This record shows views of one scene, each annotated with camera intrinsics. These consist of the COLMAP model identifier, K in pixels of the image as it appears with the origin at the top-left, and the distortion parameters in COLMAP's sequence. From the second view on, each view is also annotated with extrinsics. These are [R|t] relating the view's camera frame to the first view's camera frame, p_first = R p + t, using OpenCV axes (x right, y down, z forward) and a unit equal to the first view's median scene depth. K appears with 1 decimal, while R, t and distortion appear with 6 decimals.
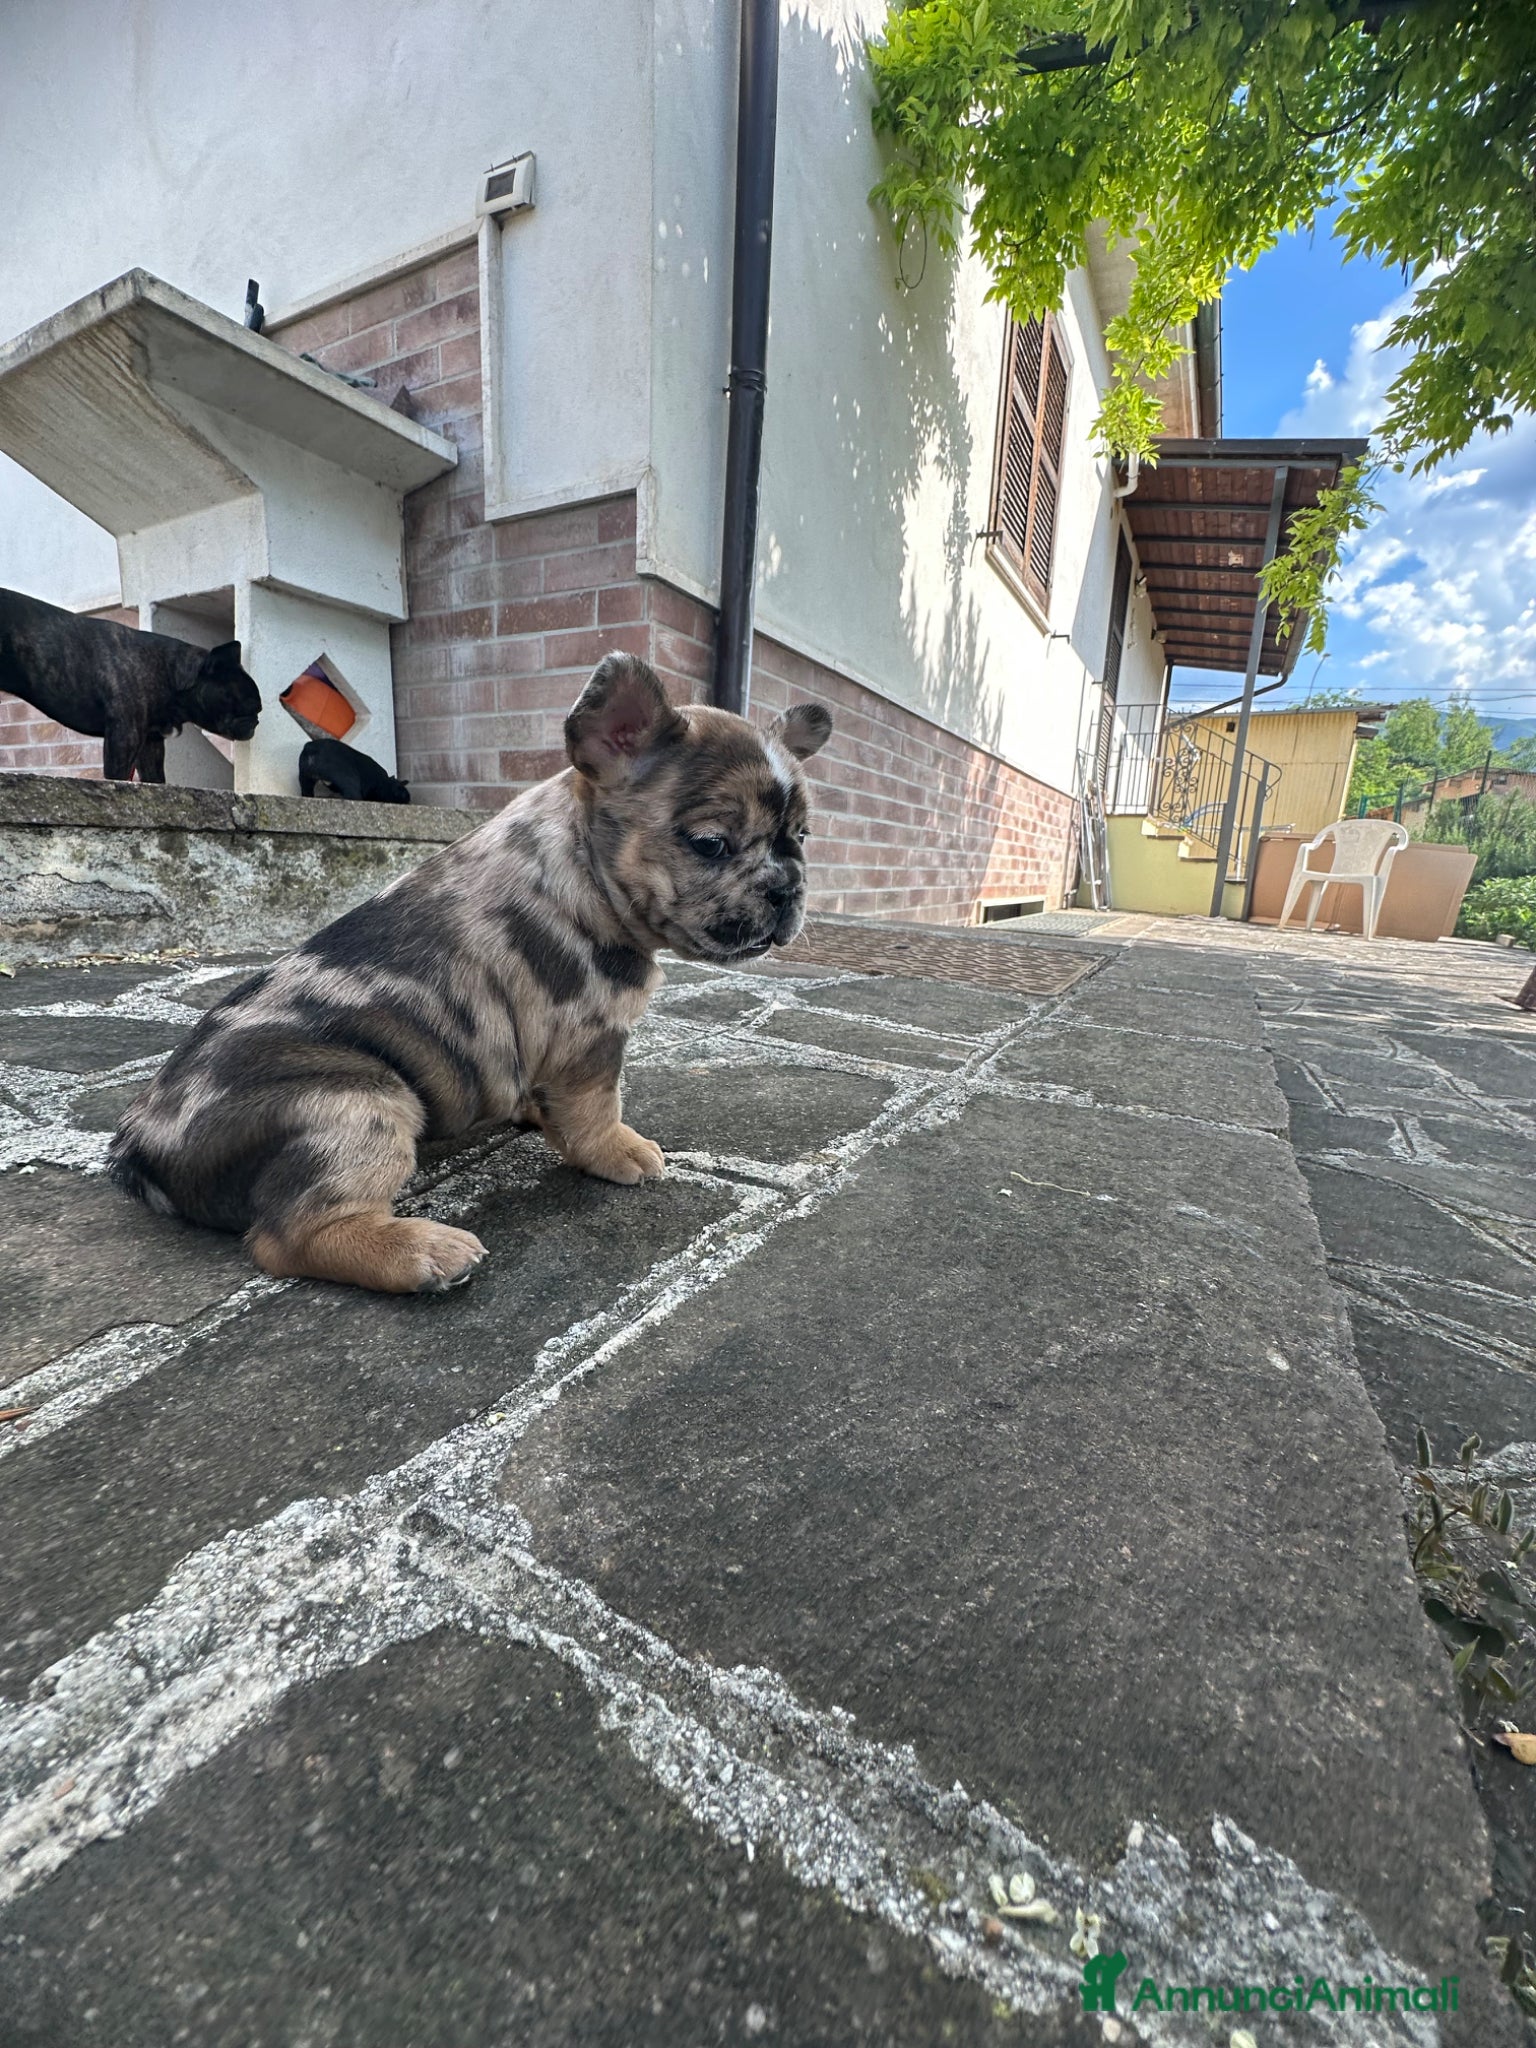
lens RADIAL K [[819.2, 0, 769.8], [0, 819.2, 1023.3], [0, 0, 1]] dist [-0.006762, 0.002482]
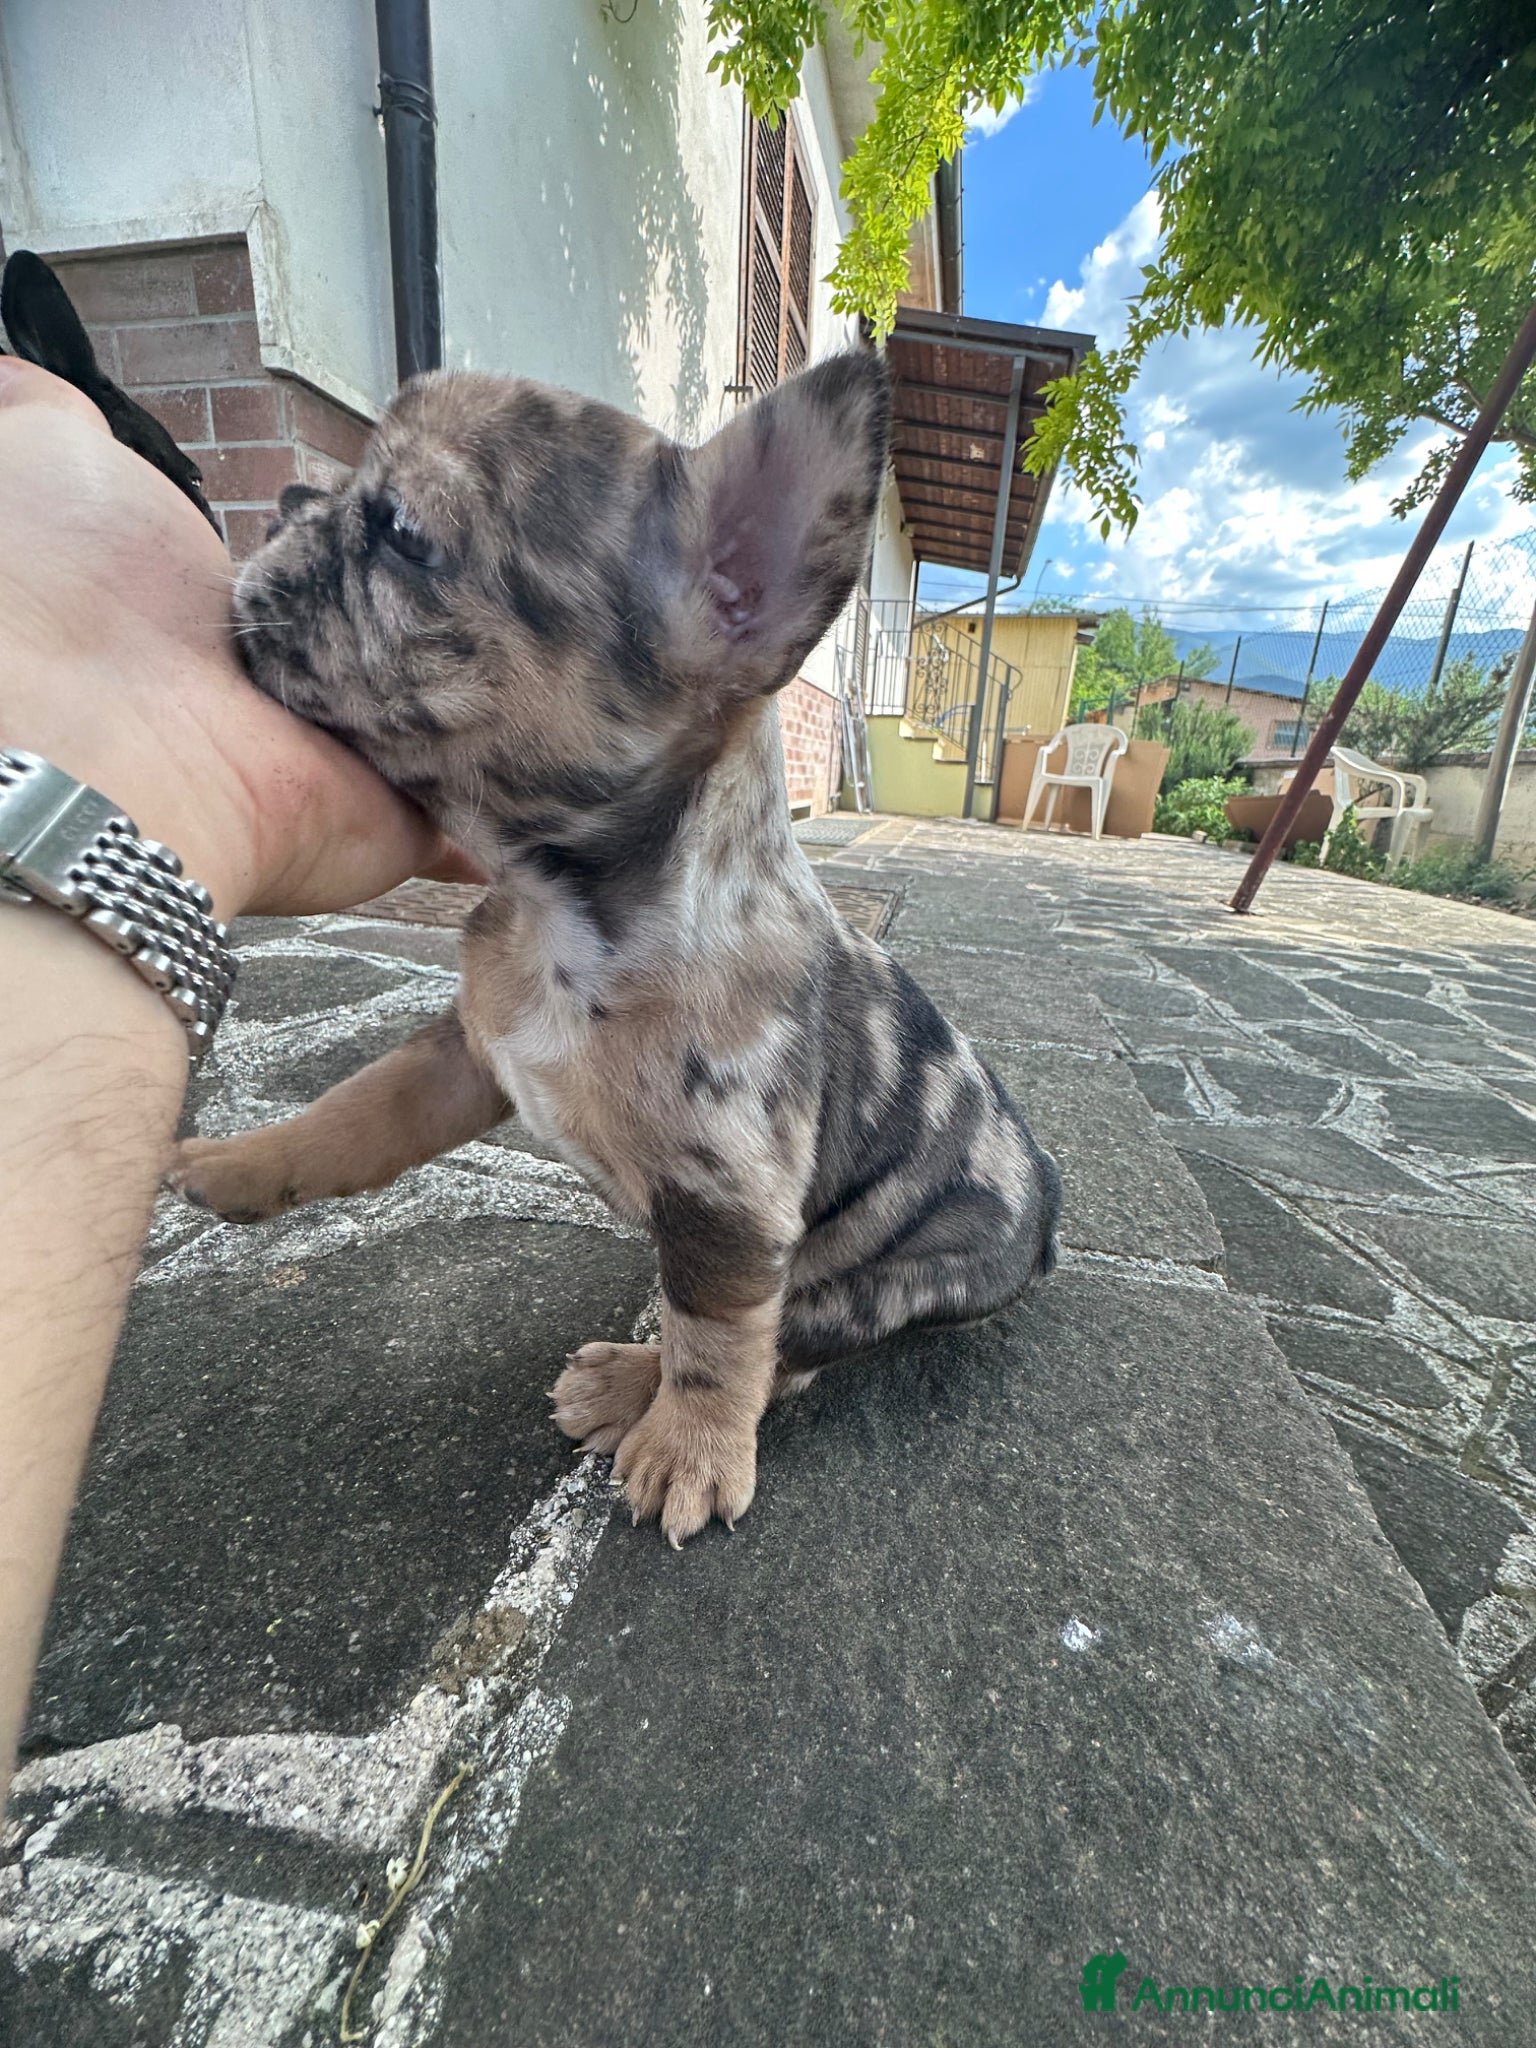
lens RADIAL K [[819.2, 0, 769.8], [0, 819.2, 1023.3], [0, 0, 1]] dist [-0.006762, 0.002482]
pose [[0.962035, -0.081380, 0.260513, 0.139844], [0.049982, 0.990902, 0.124963, -0.238185], [-0.268312, -0.107198, 0.957349, 0.654207]]
